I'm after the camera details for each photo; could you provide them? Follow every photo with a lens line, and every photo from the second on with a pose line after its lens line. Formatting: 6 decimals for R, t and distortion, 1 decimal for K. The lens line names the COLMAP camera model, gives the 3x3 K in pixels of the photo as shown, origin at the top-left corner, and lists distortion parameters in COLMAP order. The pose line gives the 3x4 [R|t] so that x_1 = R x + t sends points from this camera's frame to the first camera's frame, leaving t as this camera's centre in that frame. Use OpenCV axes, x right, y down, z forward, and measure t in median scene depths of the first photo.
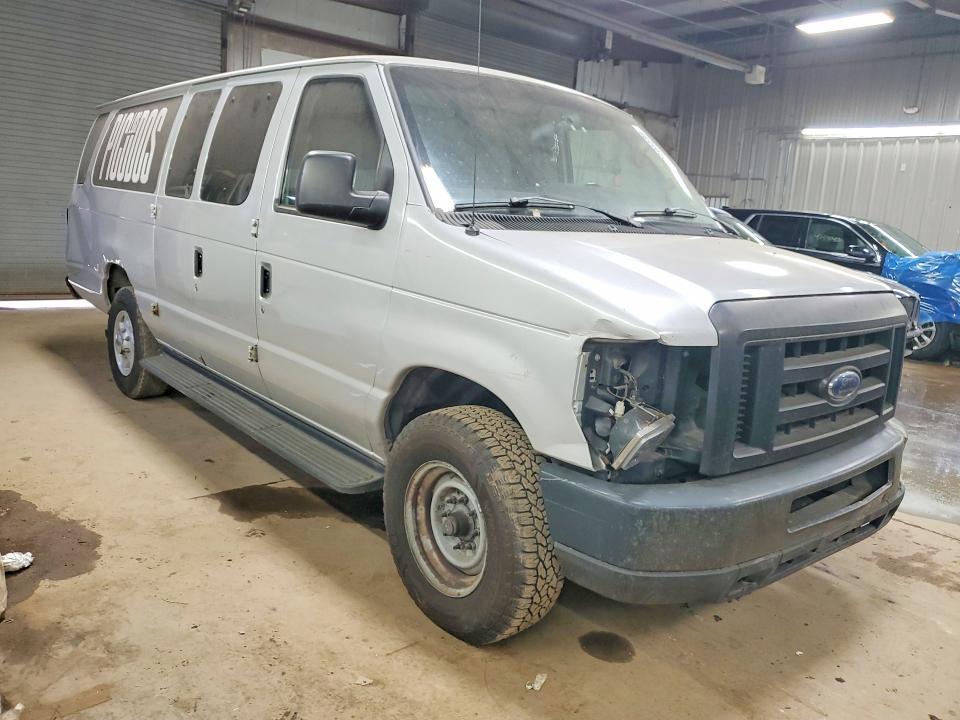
lens RADIAL K [[709.4, 0, 484.2], [0, 709.4, 357.6], [0, 0, 1]] dist [0.135183, -0.144115]
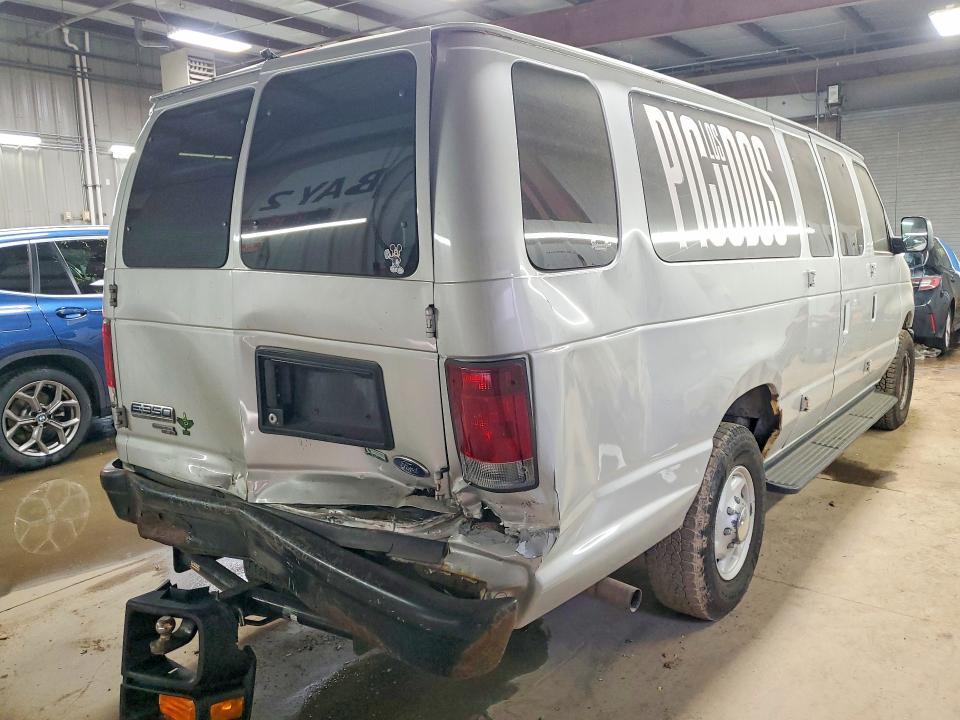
lens RADIAL K [[709.4, 0, 484.2], [0, 709.4, 357.6], [0, 0, 1]] dist [0.135183, -0.144115]
pose [[-0.174245, -0.214435, 0.961071, -1.128122], [0.200866, 0.947739, 0.247878, -0.372222], [-0.963998, 0.236238, -0.122066, 1.408376]]
